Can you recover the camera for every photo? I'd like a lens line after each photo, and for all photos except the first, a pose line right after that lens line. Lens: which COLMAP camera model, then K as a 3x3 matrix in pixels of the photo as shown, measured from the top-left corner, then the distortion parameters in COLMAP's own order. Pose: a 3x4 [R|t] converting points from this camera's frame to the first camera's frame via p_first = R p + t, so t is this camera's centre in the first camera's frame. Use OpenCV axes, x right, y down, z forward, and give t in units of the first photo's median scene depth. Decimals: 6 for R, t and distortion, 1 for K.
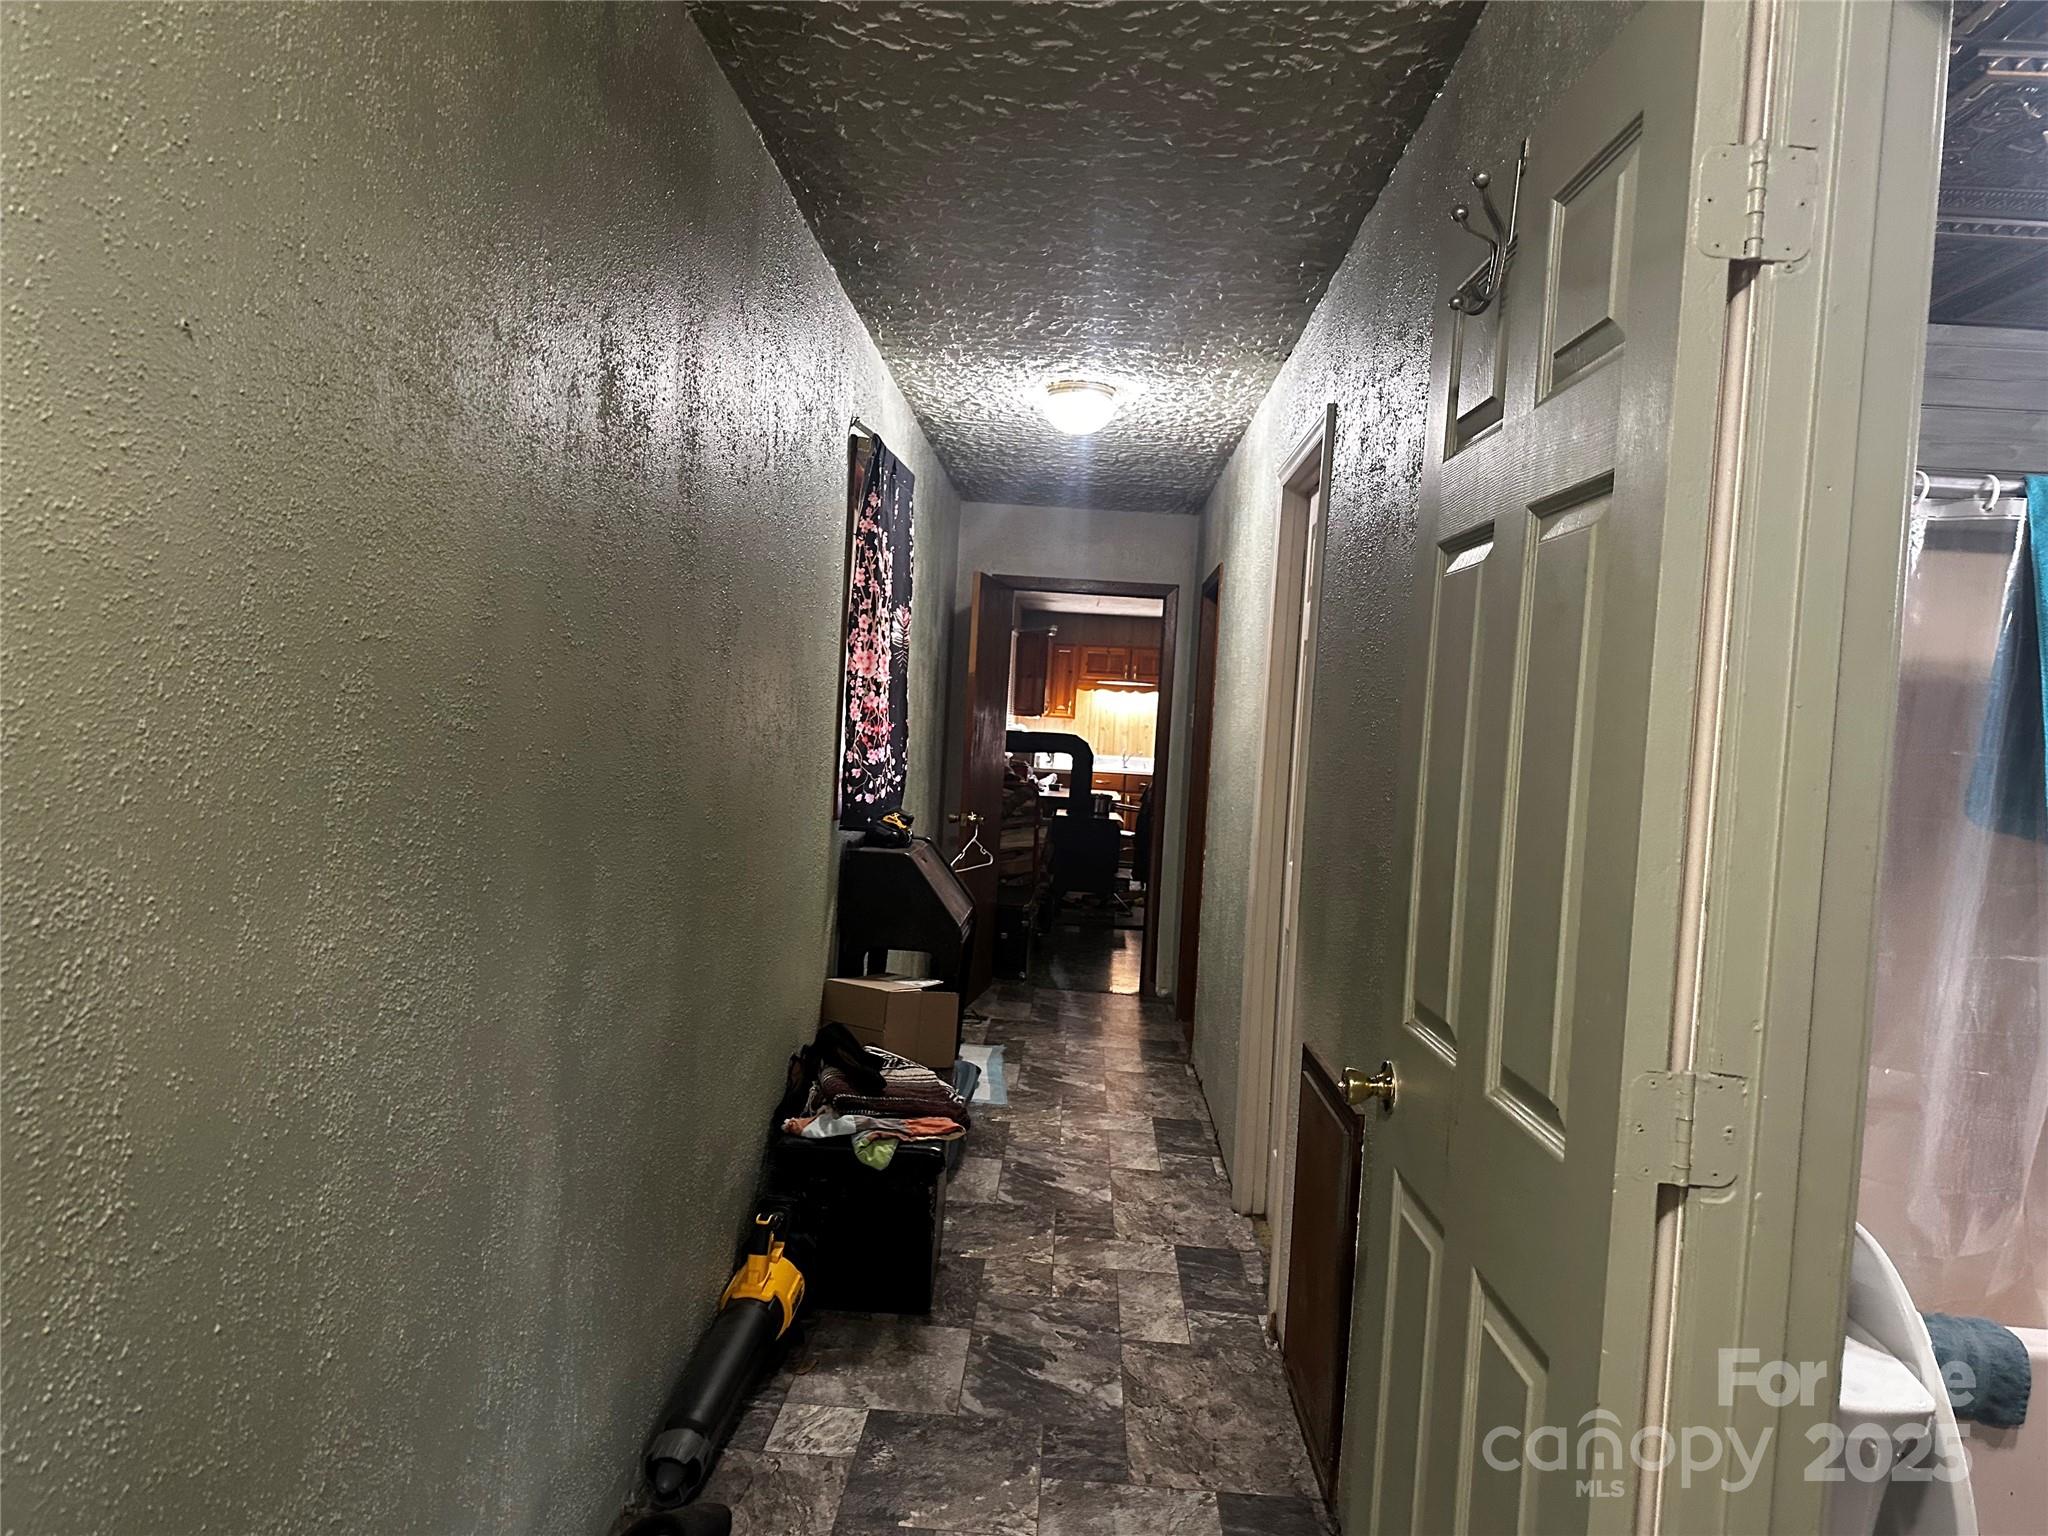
lens RADIAL K [[1411.7, 0, 1031.7], [0, 1411.7, 754.1], [0, 0, 1]] dist [0.102625, -0.099307]
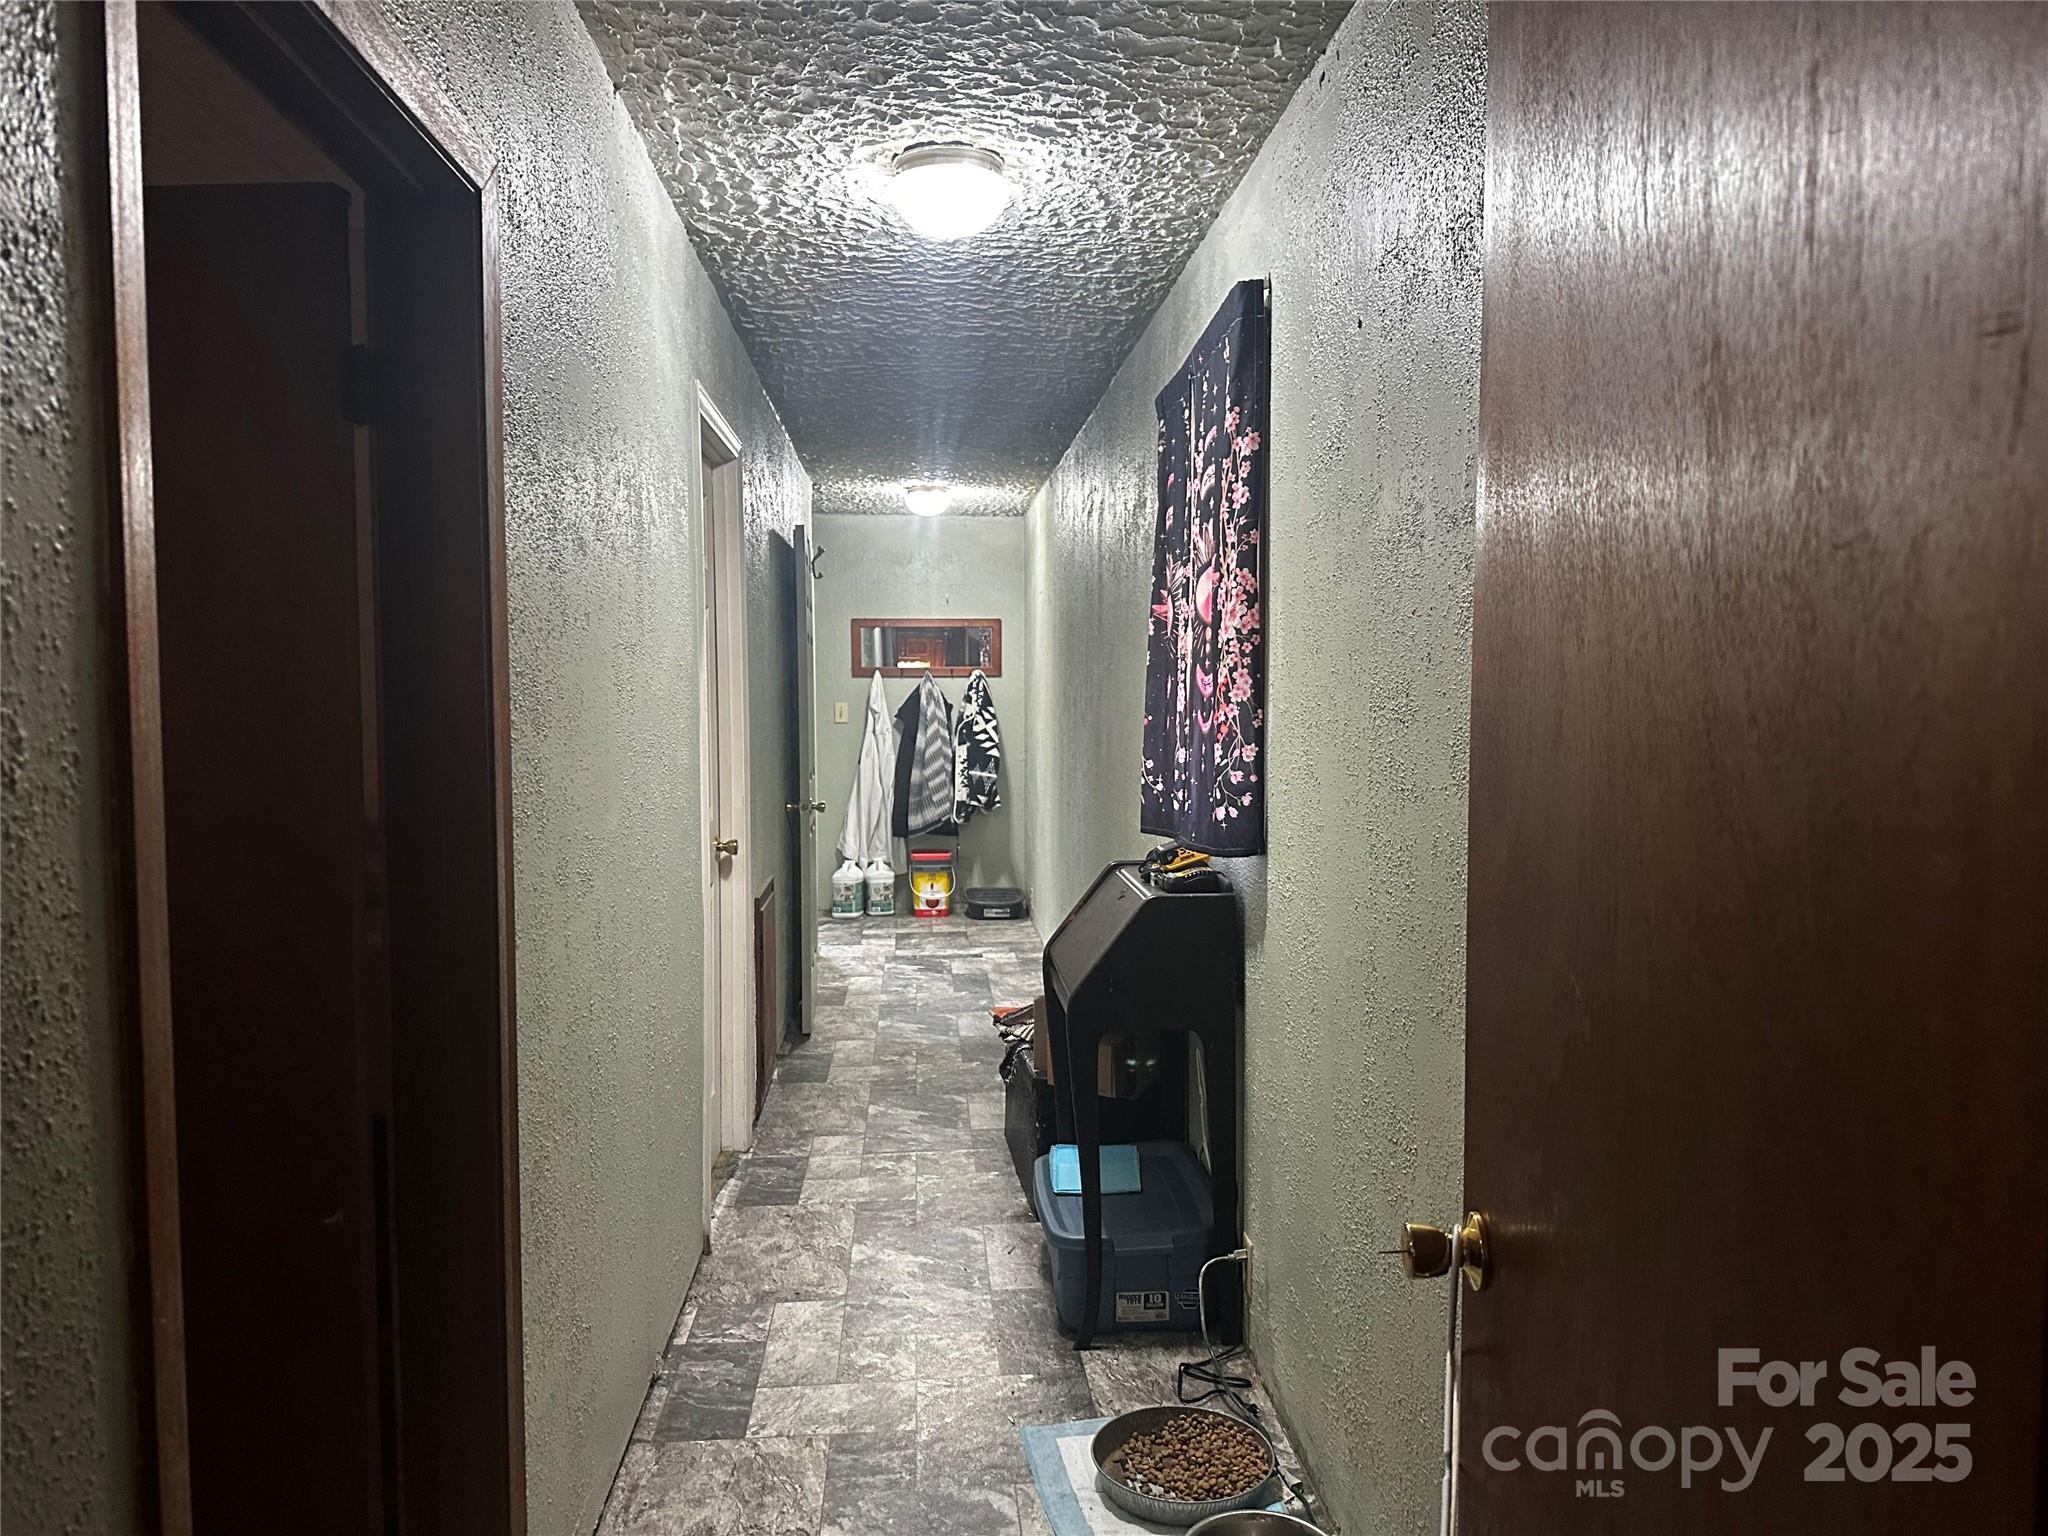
lens RADIAL K [[1411.7, 0, 1031.7], [0, 1411.7, 754.1], [0, 0, 1]] dist [0.102625, -0.099307]
pose [[-0.991292, -0.051260, -0.121298, 0.069059], [-0.059898, 0.995840, 0.068669, -0.051380], [0.117273, 0.075337, -0.990238, 1.853013]]
